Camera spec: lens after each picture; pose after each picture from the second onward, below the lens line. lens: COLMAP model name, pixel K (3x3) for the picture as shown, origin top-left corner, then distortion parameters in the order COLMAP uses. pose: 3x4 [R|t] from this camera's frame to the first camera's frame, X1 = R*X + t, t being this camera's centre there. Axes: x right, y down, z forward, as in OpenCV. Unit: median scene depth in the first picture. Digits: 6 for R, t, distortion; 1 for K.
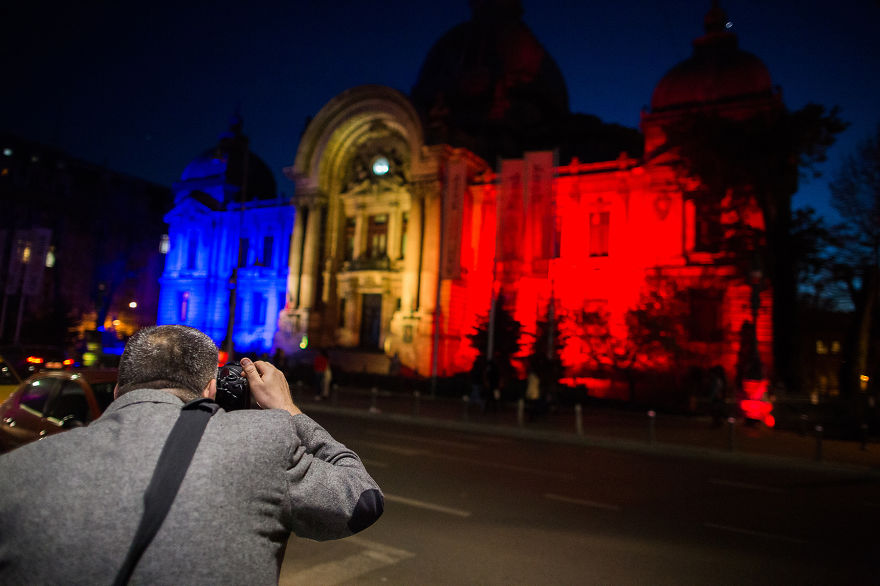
lens RADIAL K [[609.1, 0, 437.8], [0, 609.1, 294.7], [0, 0, 1]] dist [-0.009831, -0.000872]
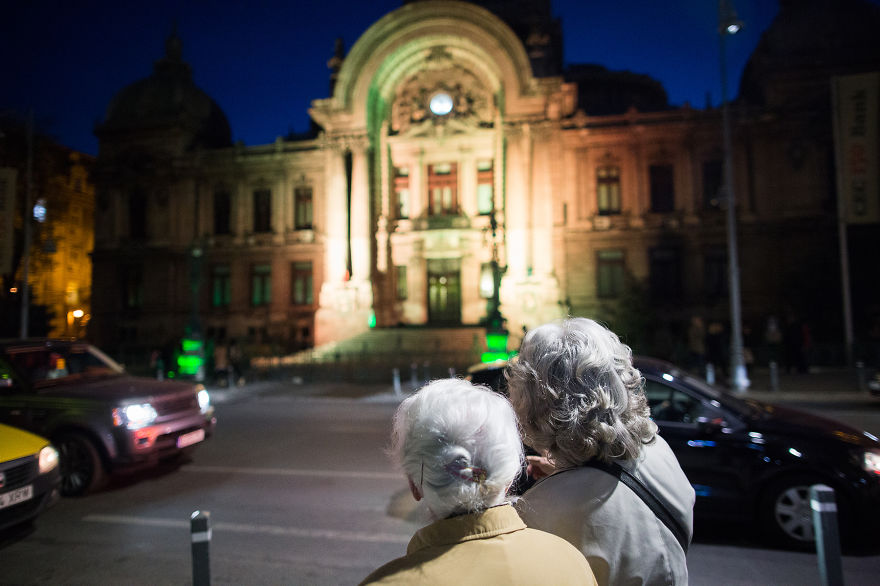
lens RADIAL K [[609.1, 0, 440.6], [0, 609.1, 292.3], [0, 0, 1]] dist [-0.009831, -0.000872]
pose [[0.941603, -0.048600, 0.333198, -0.383195], [0.036178, 0.998403, 0.043390, 0.008323], [-0.334775, -0.028801, 0.941858, 0.213827]]
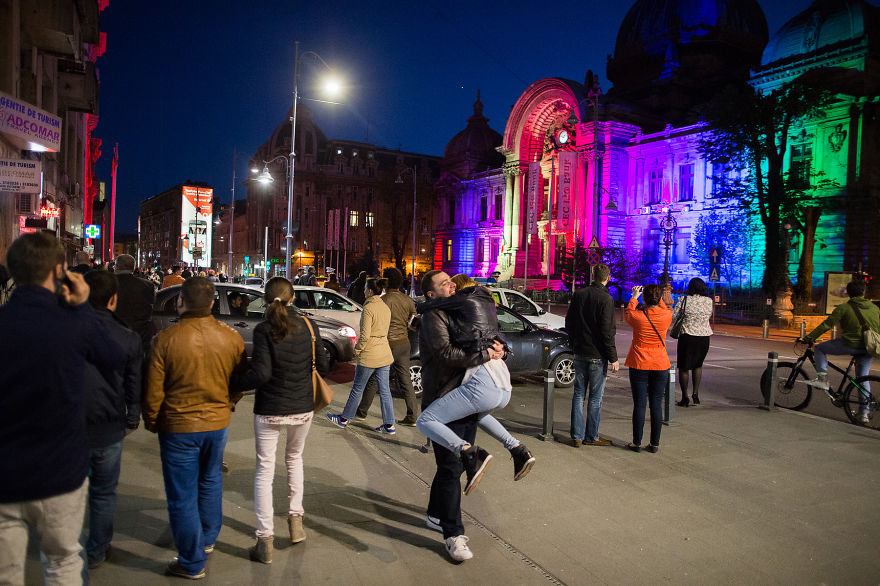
lens RADIAL K [[609.1, 0, 440.3], [0, 609.1, 293.8], [0, 0, 1]] dist [-0.009831, -0.000872]
pose [[0.876043, -0.012983, -0.482058, 0.300712], [0.068179, 0.992931, 0.097160, -0.022581], [0.477388, -0.117983, 0.870735, -0.304495]]
